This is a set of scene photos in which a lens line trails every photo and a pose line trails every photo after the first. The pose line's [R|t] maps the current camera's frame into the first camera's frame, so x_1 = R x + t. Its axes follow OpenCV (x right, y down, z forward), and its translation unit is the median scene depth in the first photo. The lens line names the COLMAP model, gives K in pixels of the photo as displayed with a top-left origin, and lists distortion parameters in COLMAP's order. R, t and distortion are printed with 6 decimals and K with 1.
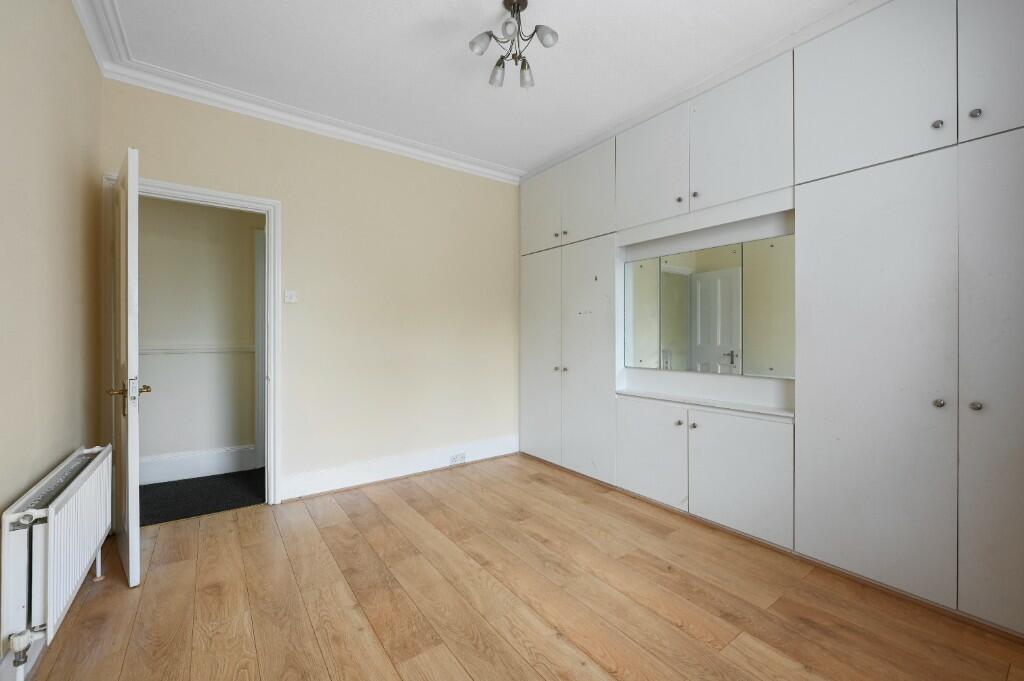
lens RADIAL K [[409.1, 0, 510.7], [0, 409.1, 338.3], [0, 0, 1]] dist [-0.020262, 0.001319]
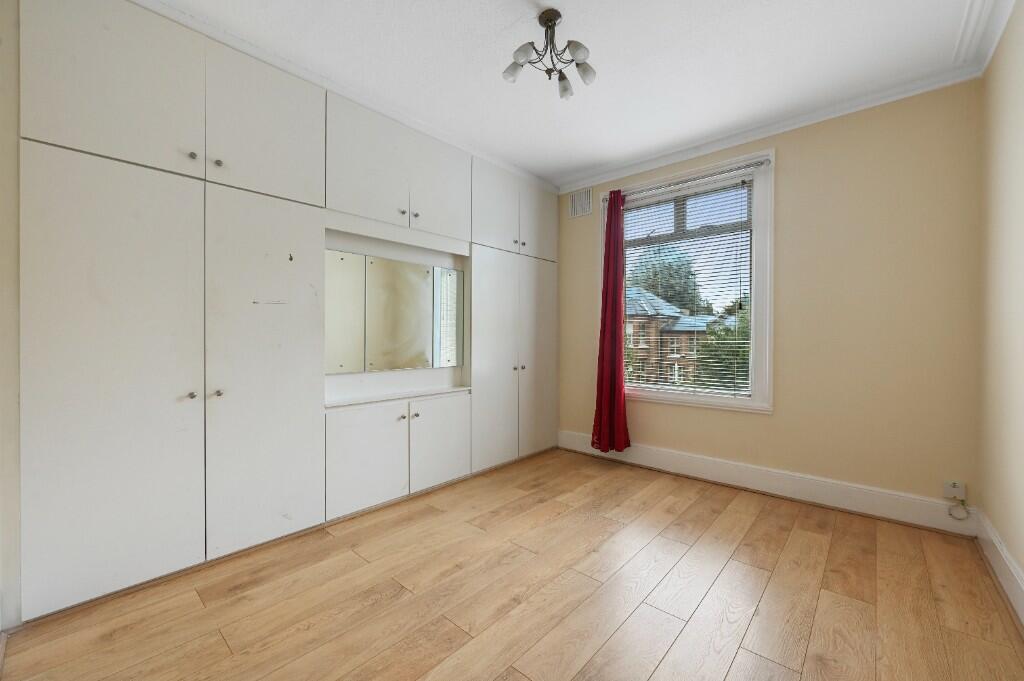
lens RADIAL K [[409.1, 0, 515.8], [0, 409.1, 338.6], [0, 0, 1]] dist [-0.020262, 0.001319]
pose [[-0.218318, -0.003546, 0.975871, -0.812664], [0.001217, 0.999992, 0.003906, -0.006681], [-0.975877, 0.002040, -0.218312, 1.069407]]
